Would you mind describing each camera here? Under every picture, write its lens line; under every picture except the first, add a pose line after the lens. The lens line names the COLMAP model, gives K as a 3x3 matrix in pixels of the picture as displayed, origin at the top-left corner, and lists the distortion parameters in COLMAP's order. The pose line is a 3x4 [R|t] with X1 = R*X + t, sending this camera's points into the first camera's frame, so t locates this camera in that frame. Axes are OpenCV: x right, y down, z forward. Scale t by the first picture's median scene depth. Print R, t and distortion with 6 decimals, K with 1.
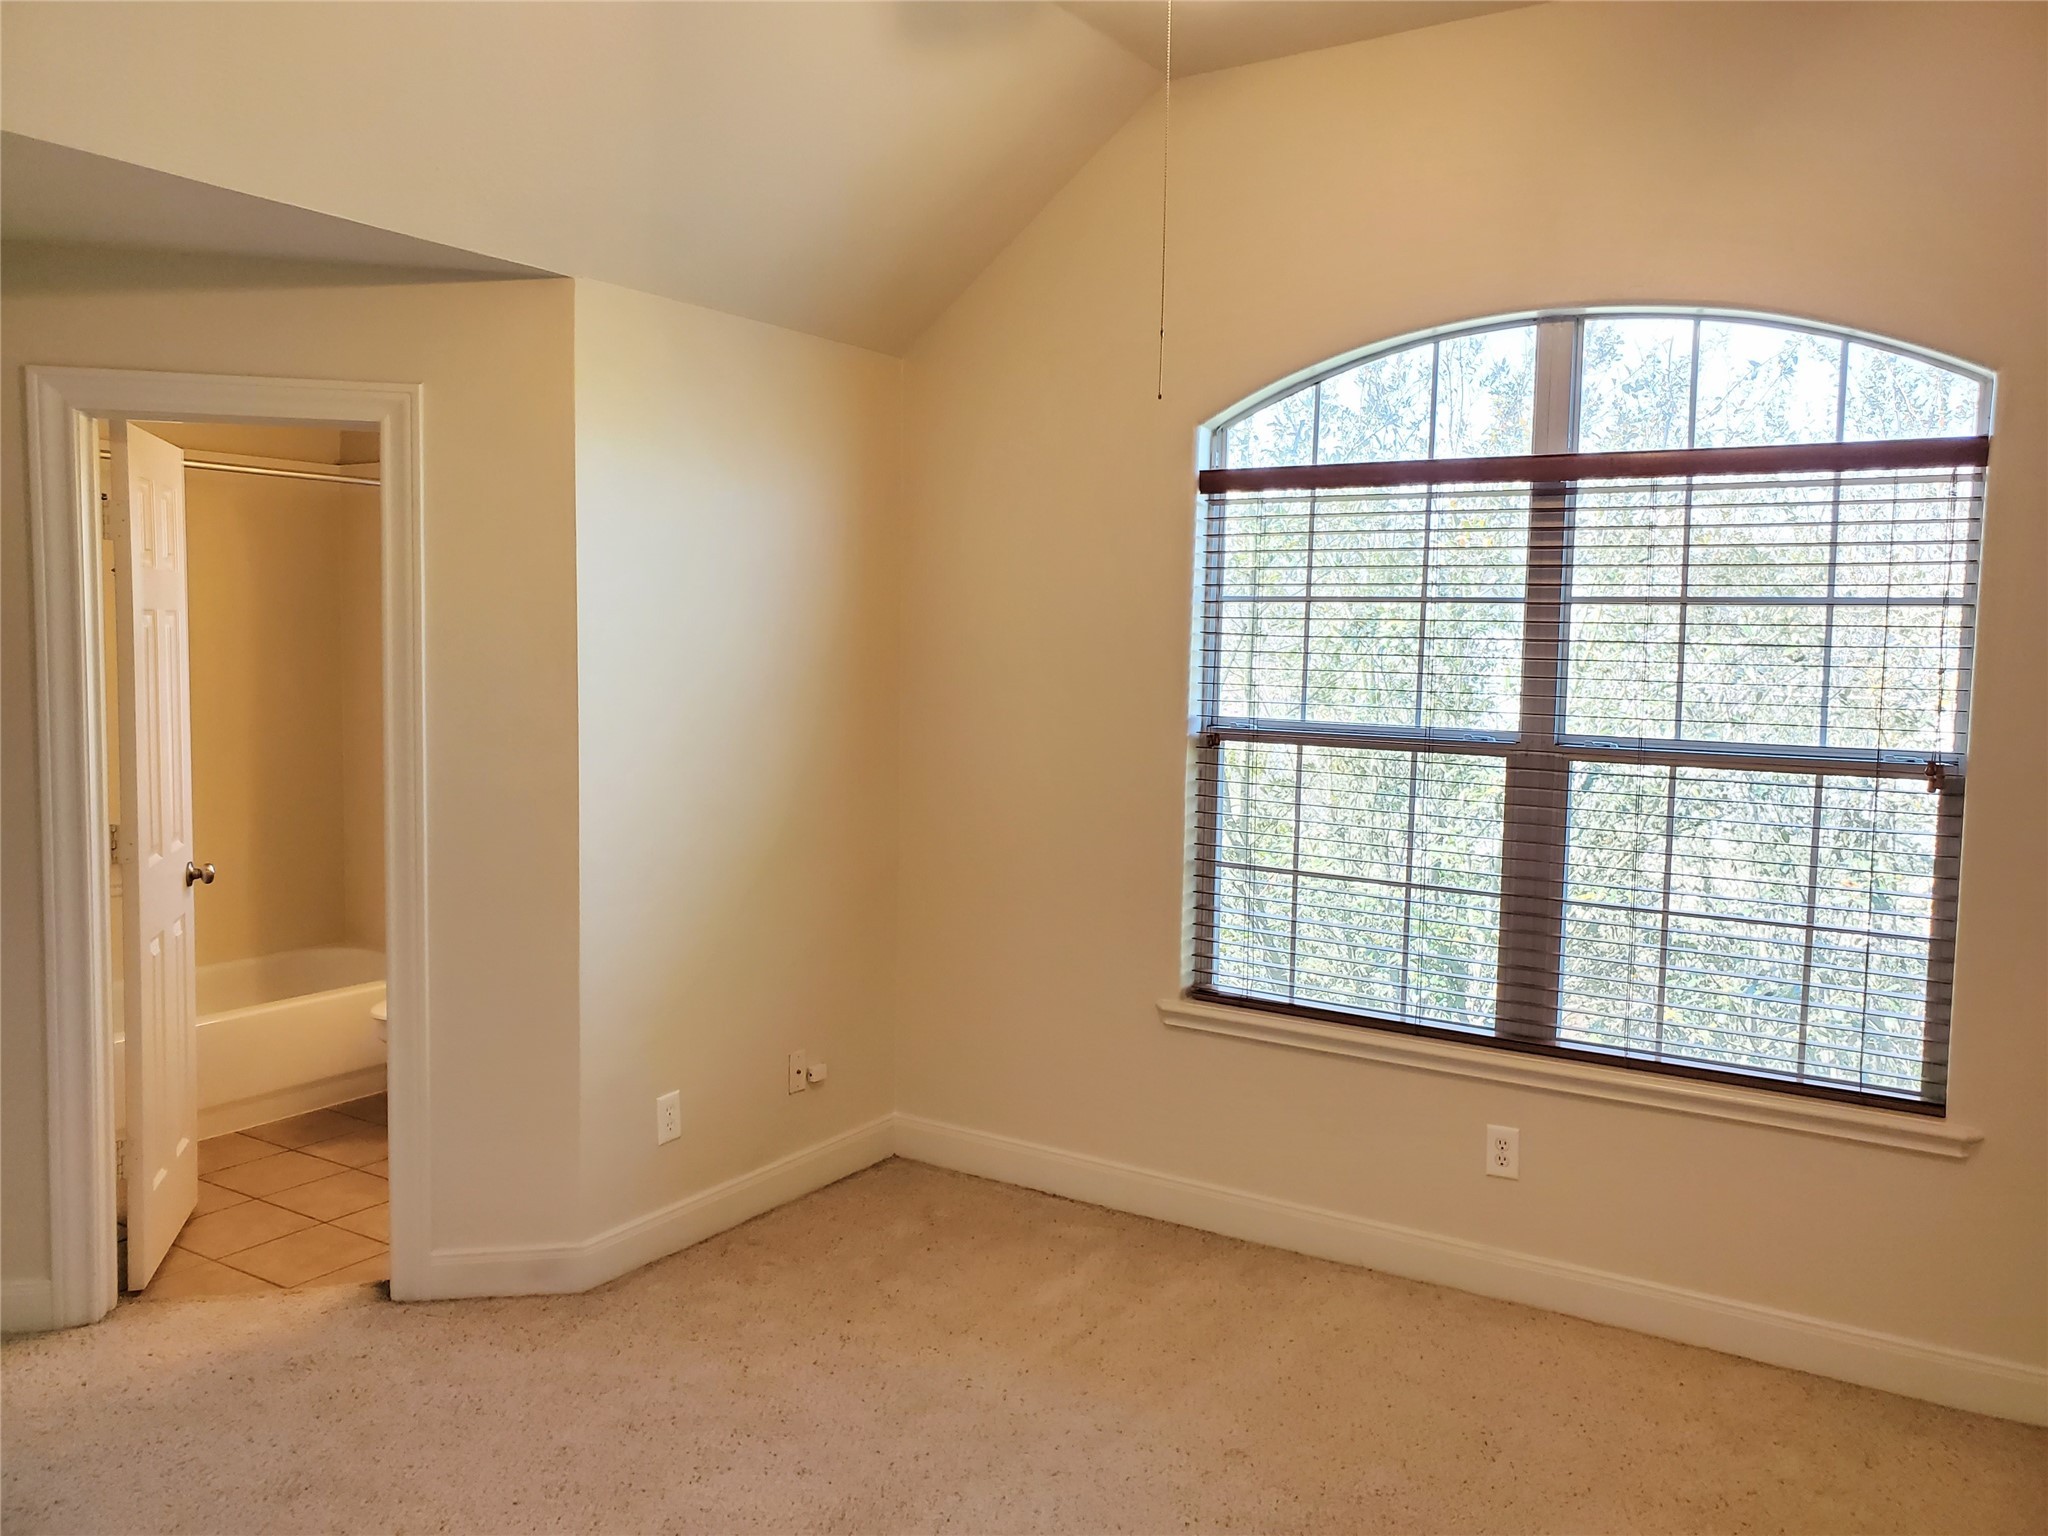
lens RADIAL K [[1552.1, 0, 1286.6], [0, 1552.1, 803.1], [0, 0, 1]] dist [0.007111, 0.003039]
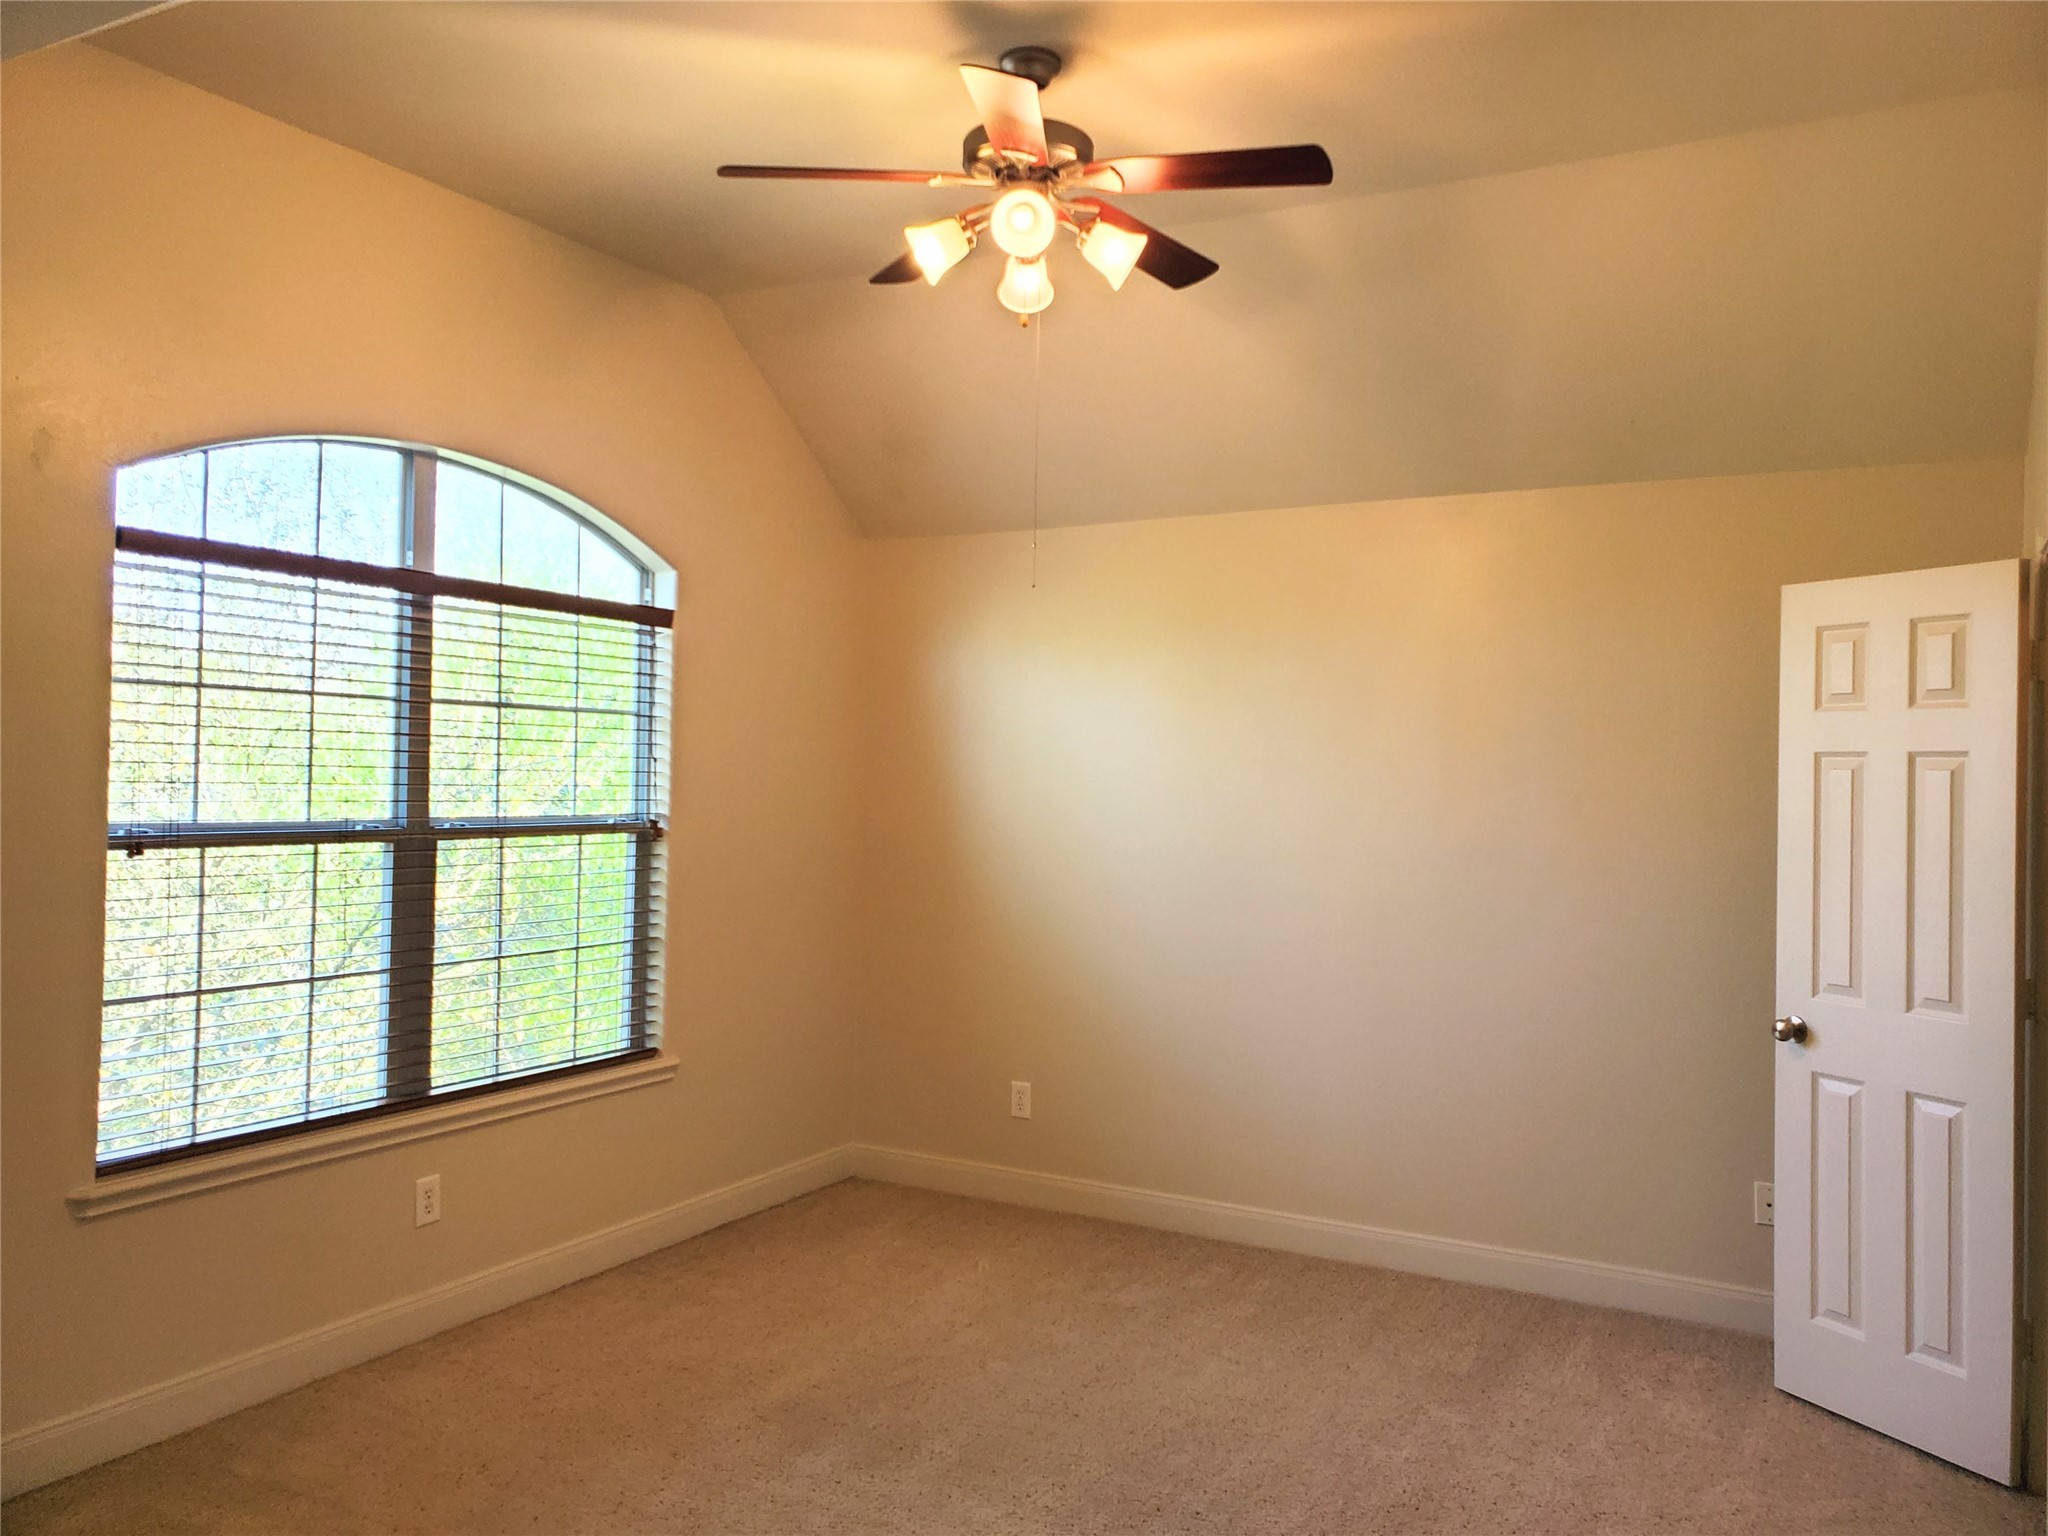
lens RADIAL K [[1590.5, 0, 1024.0], [0, 1590.5, 768.0], [0, 0, 1]] dist [0.001465, 0.044558]
pose [[-0.013322, -0.024746, 0.999605, -0.982557], [0.064971, 0.997560, 0.025561, -0.081215], [-0.997798, 0.065286, -0.011681, 0.572724]]
